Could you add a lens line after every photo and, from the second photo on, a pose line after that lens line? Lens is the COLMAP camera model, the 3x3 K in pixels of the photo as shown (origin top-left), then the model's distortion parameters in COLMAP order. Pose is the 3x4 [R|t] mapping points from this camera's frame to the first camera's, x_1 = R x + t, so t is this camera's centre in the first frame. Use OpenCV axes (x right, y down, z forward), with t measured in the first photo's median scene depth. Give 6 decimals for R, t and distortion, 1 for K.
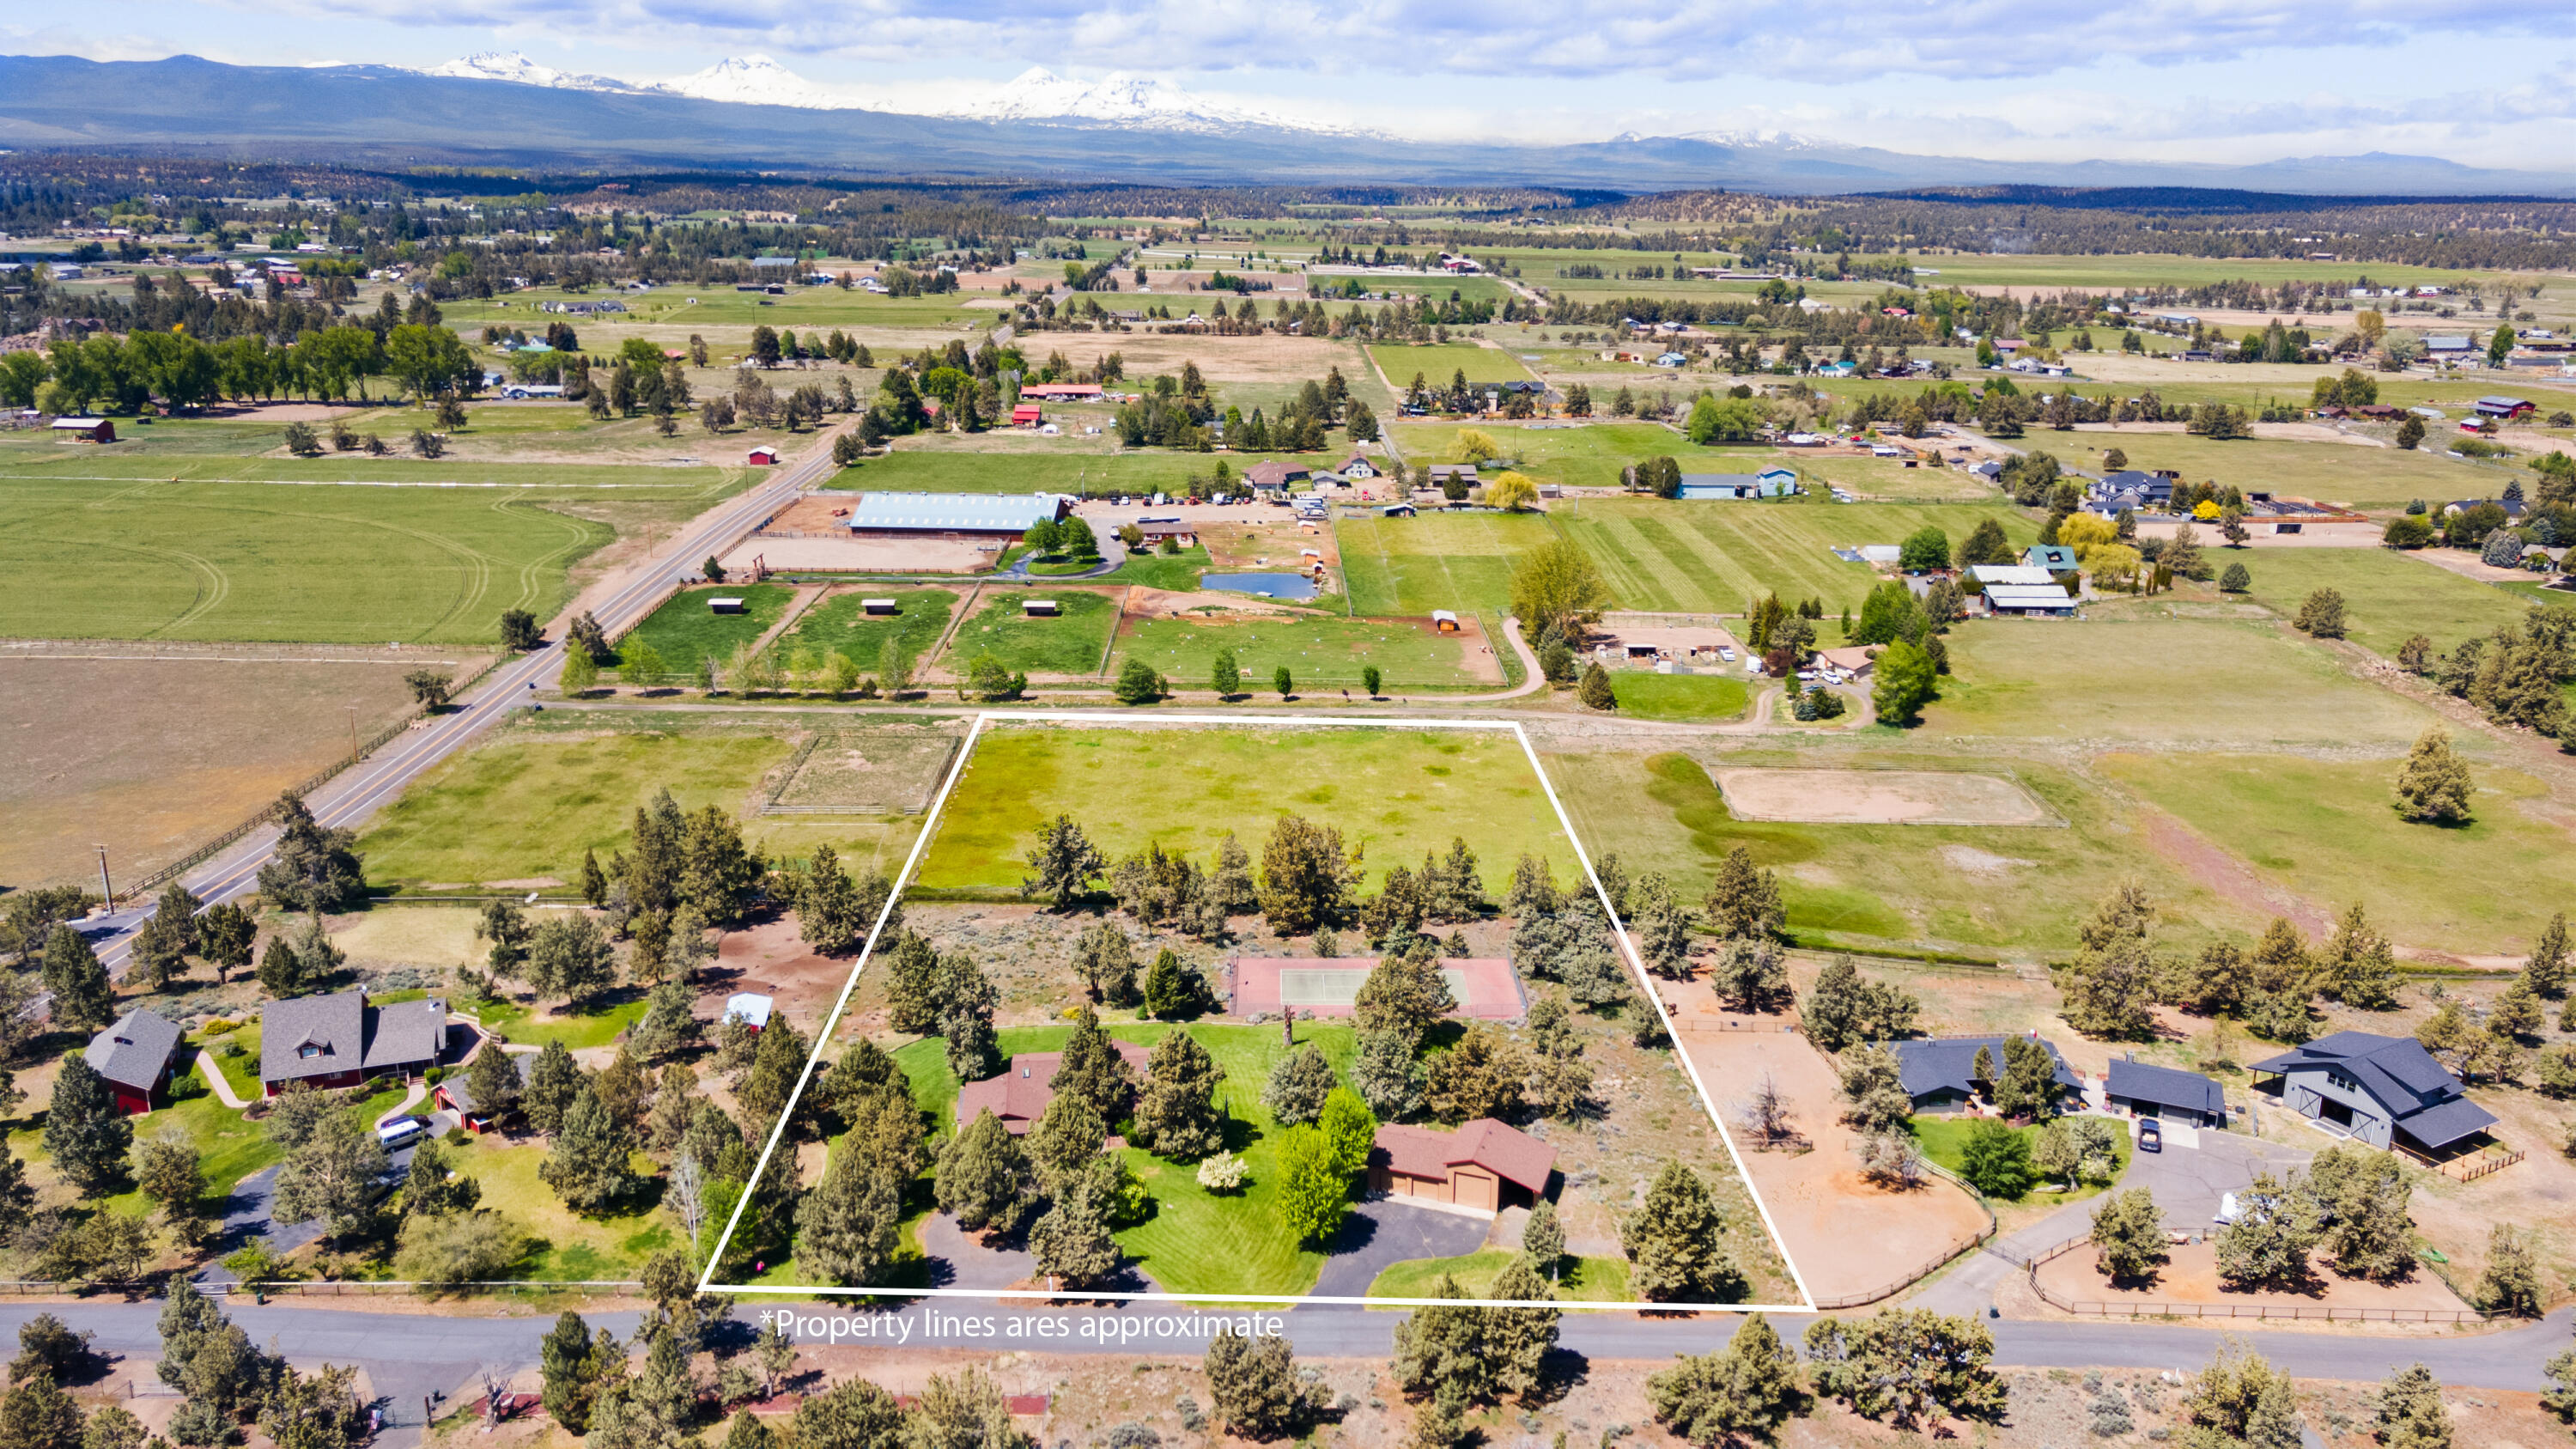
lens RADIAL K [[1869.9, 0, 1288.0], [0, 1869.9, 724.5], [0, 0, 1]] dist [0.031996, -0.002231]
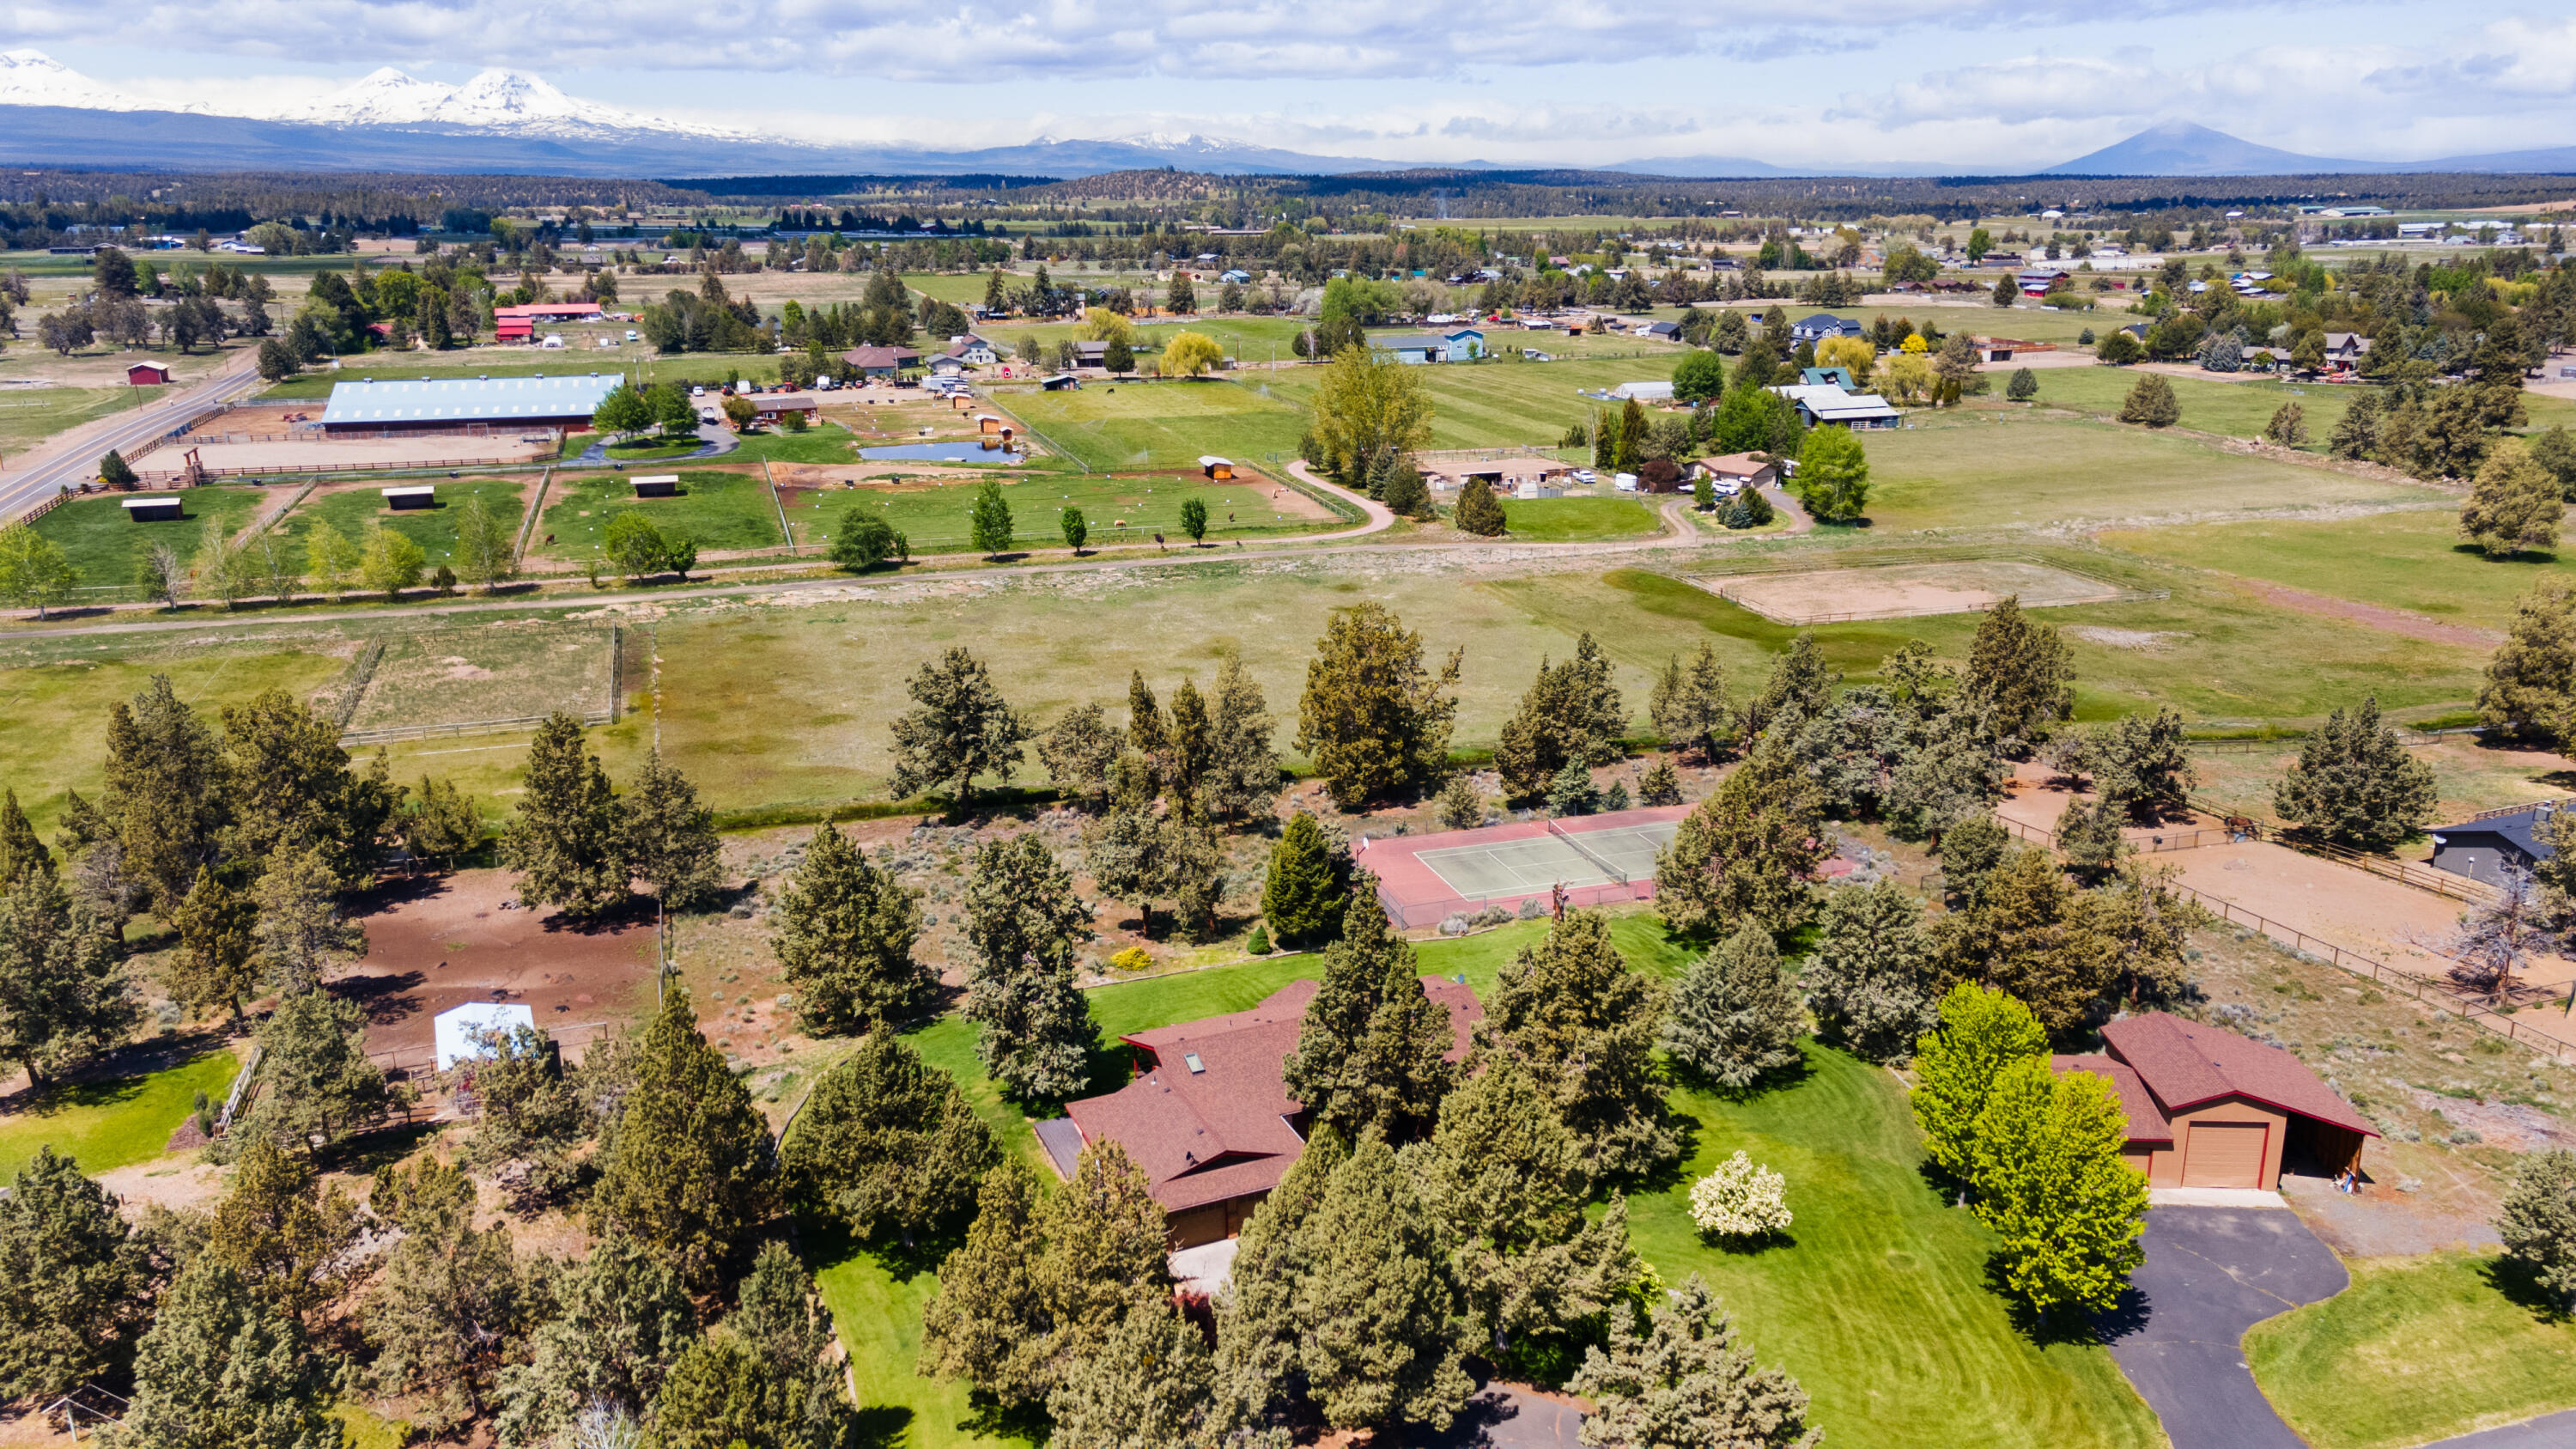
lens RADIAL K [[1863.6, 0, 1288.0], [0, 1863.6, 724.5], [0, 0, 1]] dist [0.007107, 0.051953]
pose [[0.954709, -0.095773, 0.281706, -0.104528], [0.097415, 0.995210, 0.008203, 0.042961], [-0.281143, 0.019611, 0.959466, 0.234939]]
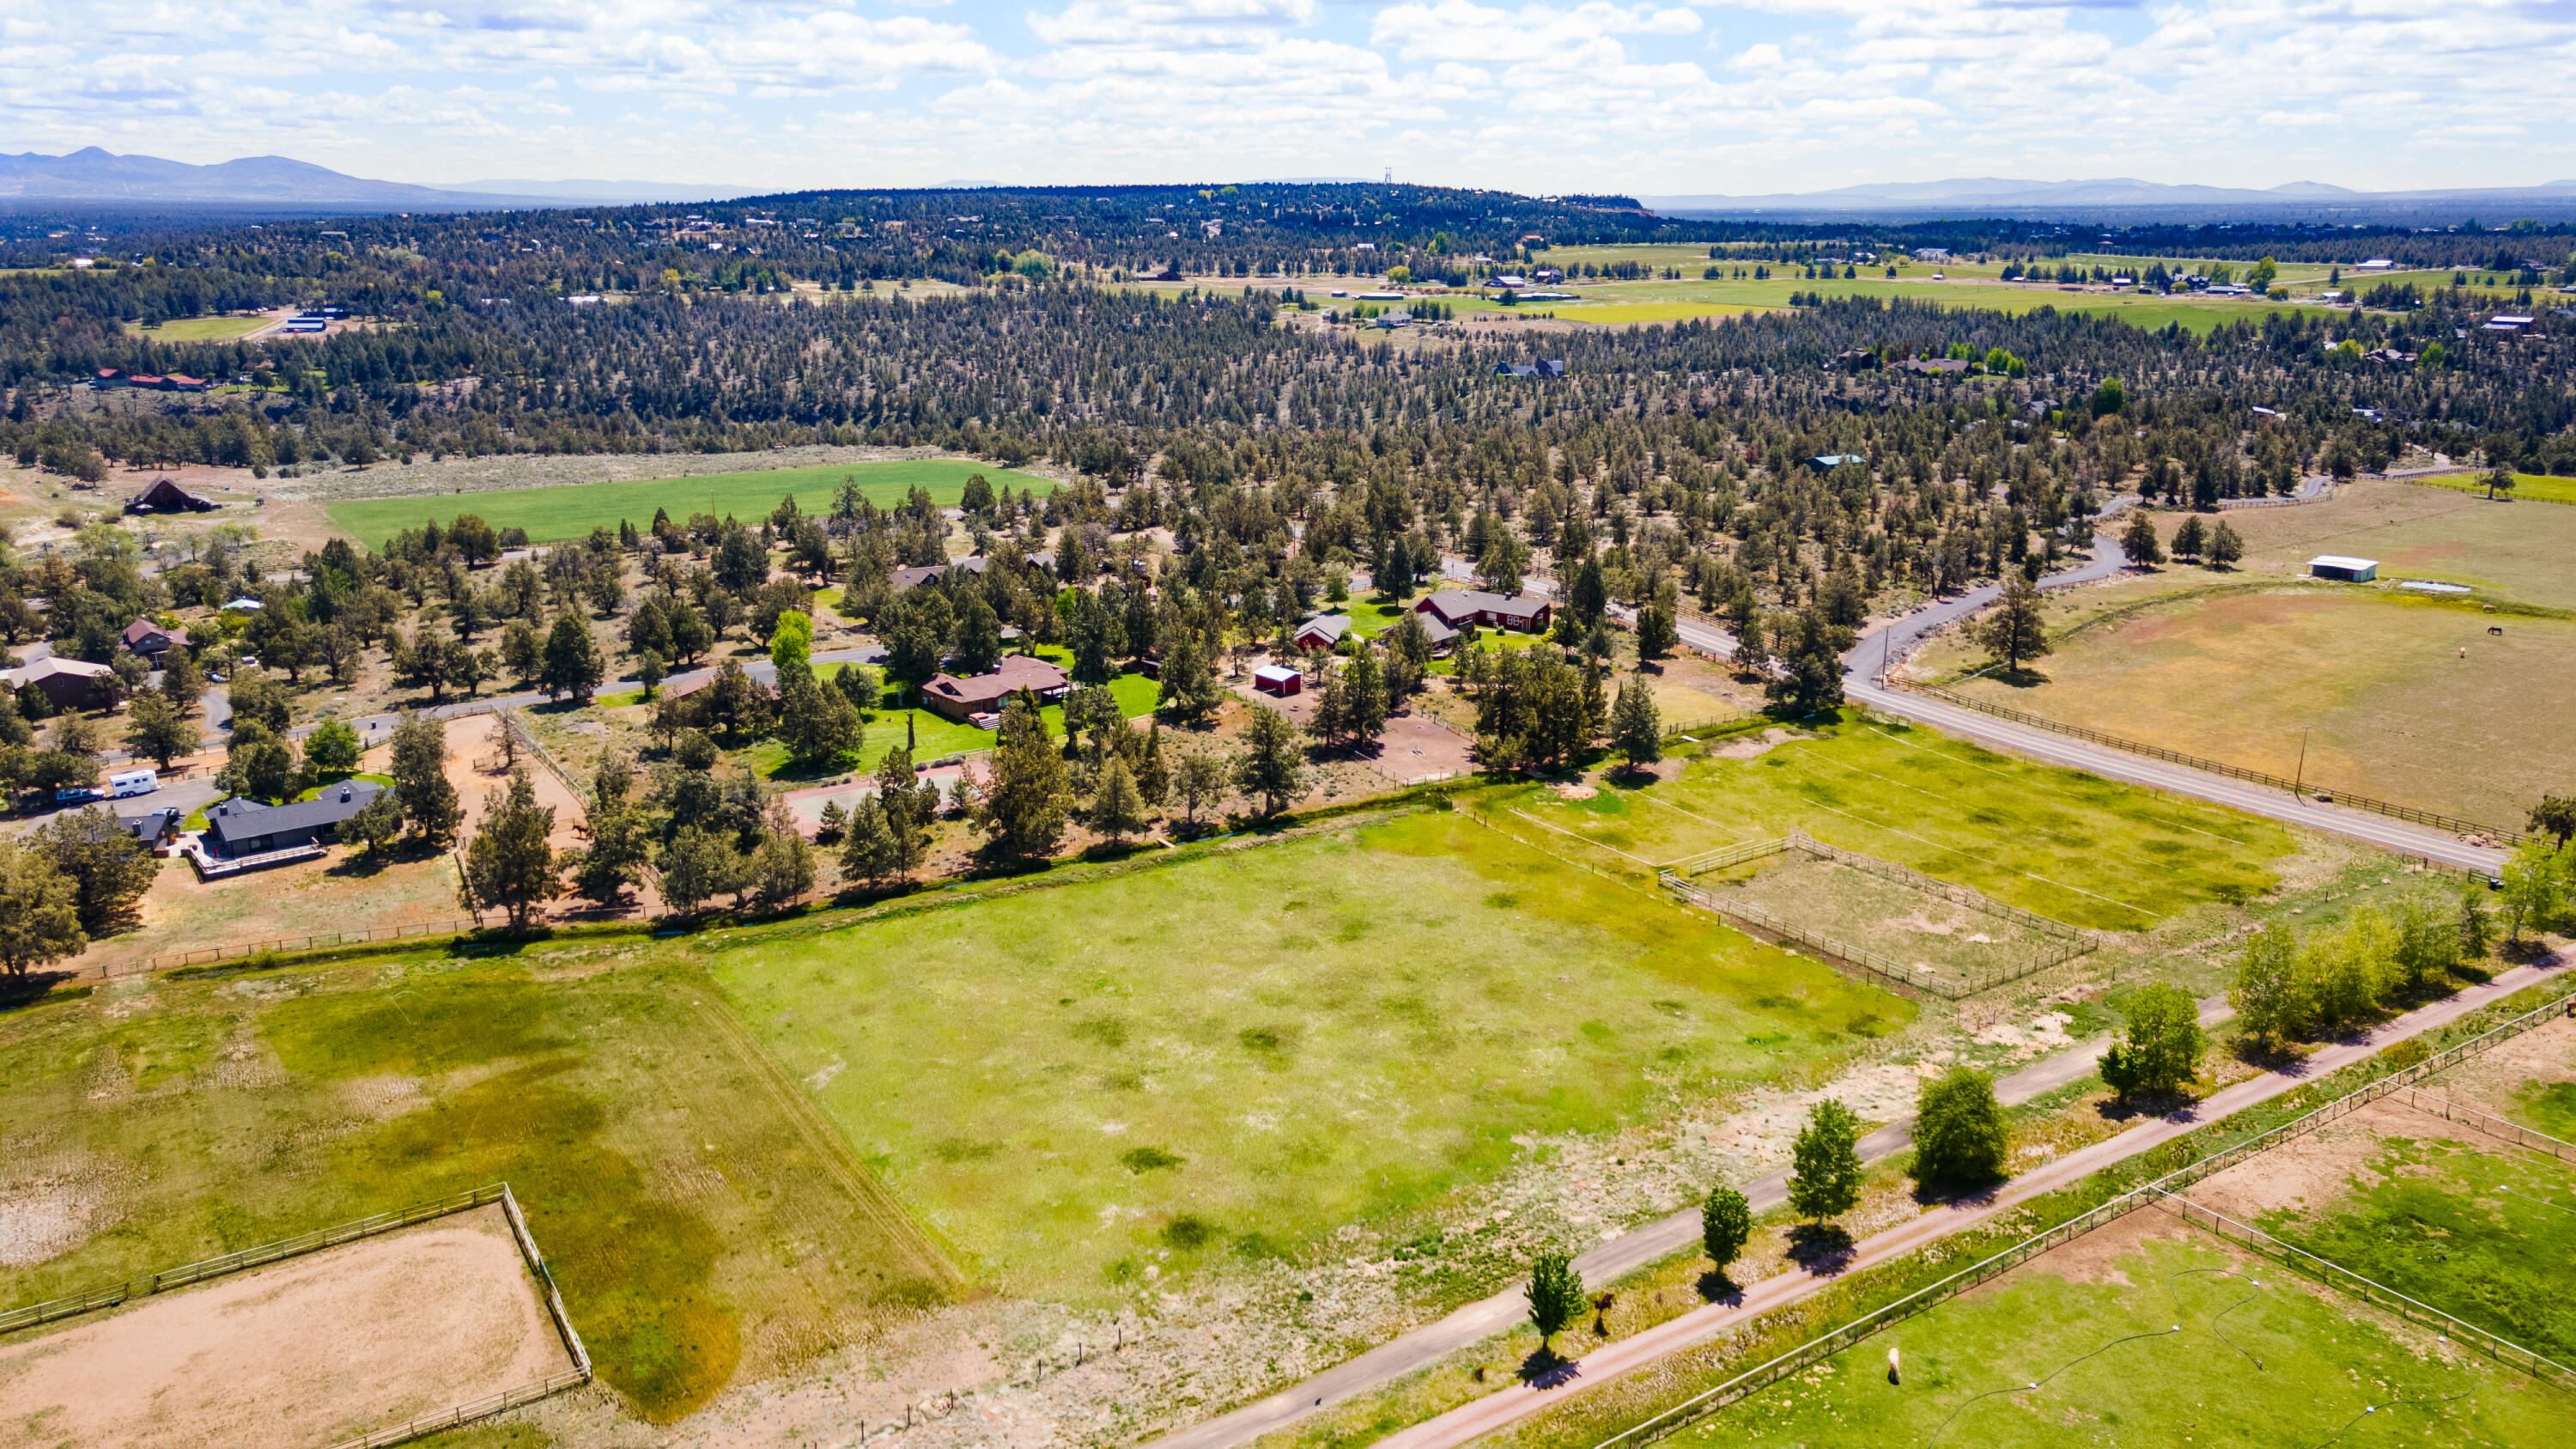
lens RADIAL K [[1863.6, 0, 1288.0], [0, 1863.6, 724.5], [0, 0, 1]] dist [0.007107, 0.051953]
pose [[-0.833378, 0.131593, -0.536810, 0.214129], [-0.176379, 0.857141, 0.483941, -0.227714], [0.523805, 0.497988, -0.691112, 0.935969]]
